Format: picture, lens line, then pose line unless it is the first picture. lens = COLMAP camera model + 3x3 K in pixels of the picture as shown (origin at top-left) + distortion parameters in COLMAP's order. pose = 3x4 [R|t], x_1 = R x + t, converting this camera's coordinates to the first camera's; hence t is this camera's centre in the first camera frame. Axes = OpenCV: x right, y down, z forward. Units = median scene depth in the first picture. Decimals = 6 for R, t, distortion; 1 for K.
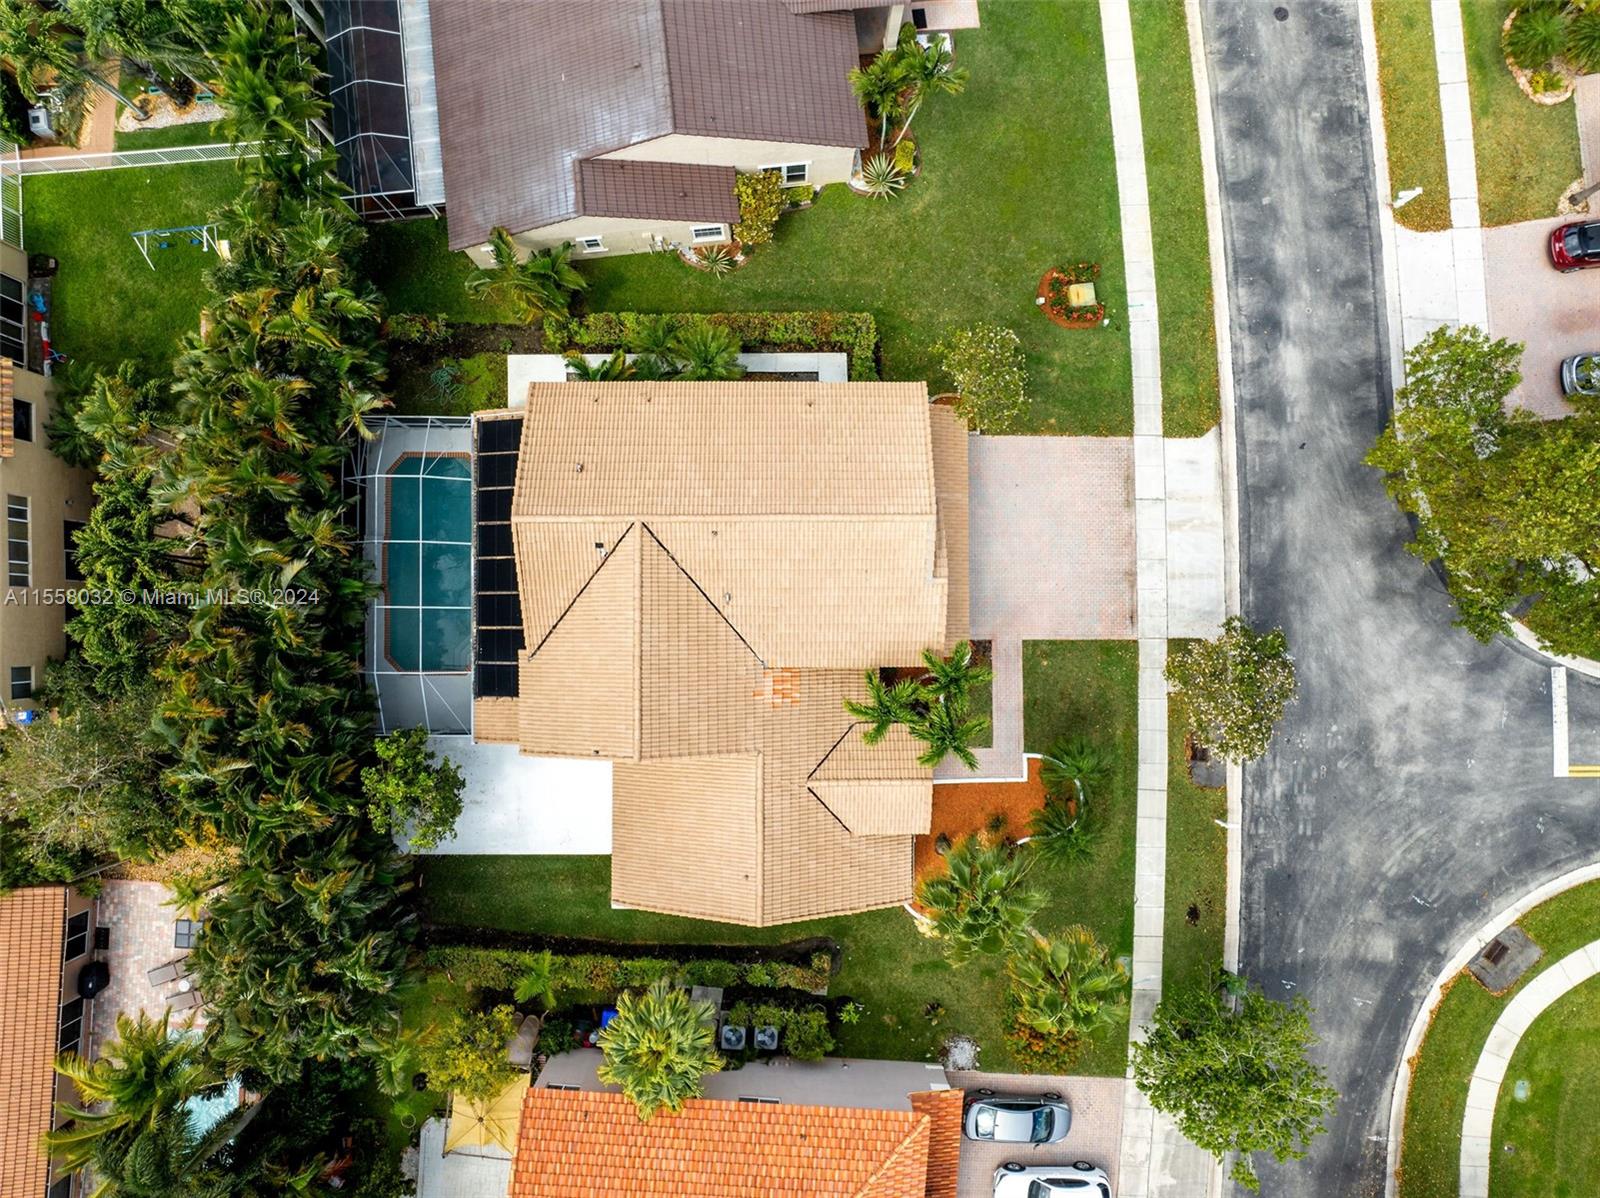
lens RADIAL K [[1129.7, 0, 809.9], [0, 1129.7, 592.3], [0, 0, 1]] dist [-0.052386, 0.019370]
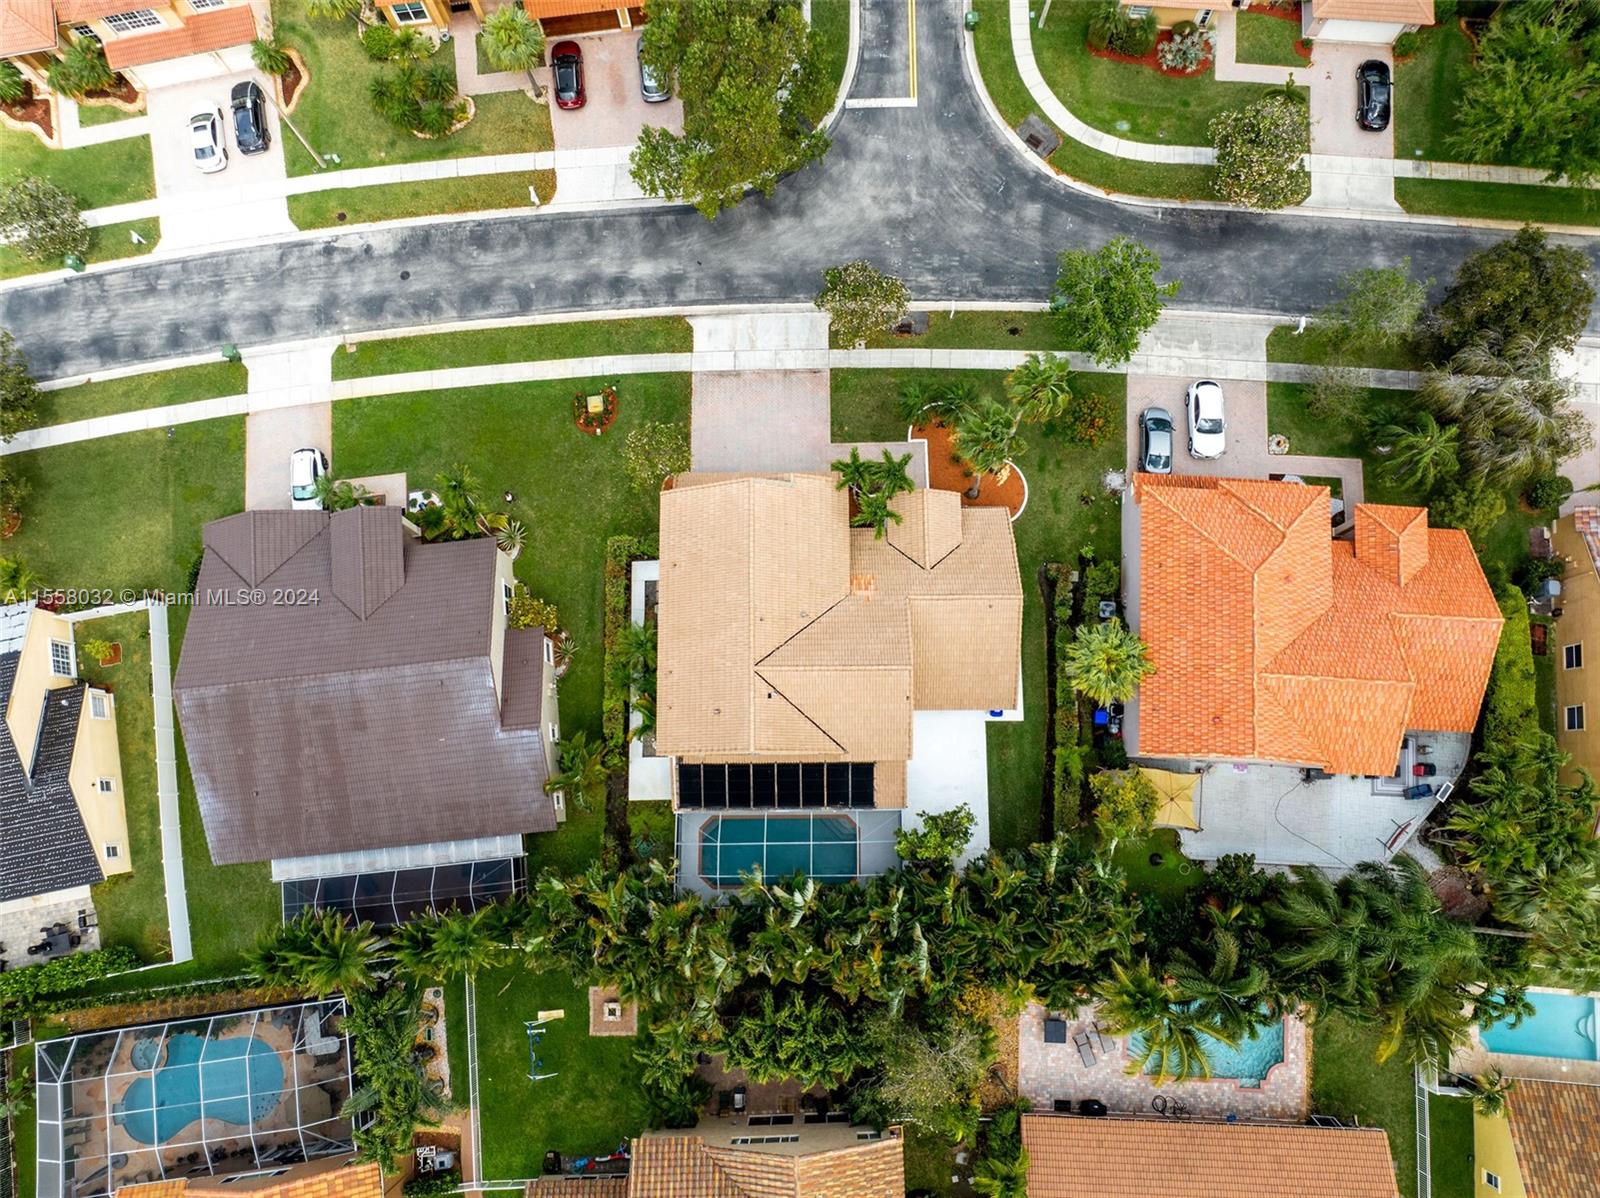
lens RADIAL K [[1129.7, 0, 799.1], [0, 1129.7, 594.1], [0, 0, 1]] dist [-0.052386, 0.019370]
pose [[-0.004749, -0.985860, 0.167503, -0.252478], [0.999961, -0.003438, 0.008112, -0.011533], [-0.007421, 0.167535, 0.985838, -0.414993]]
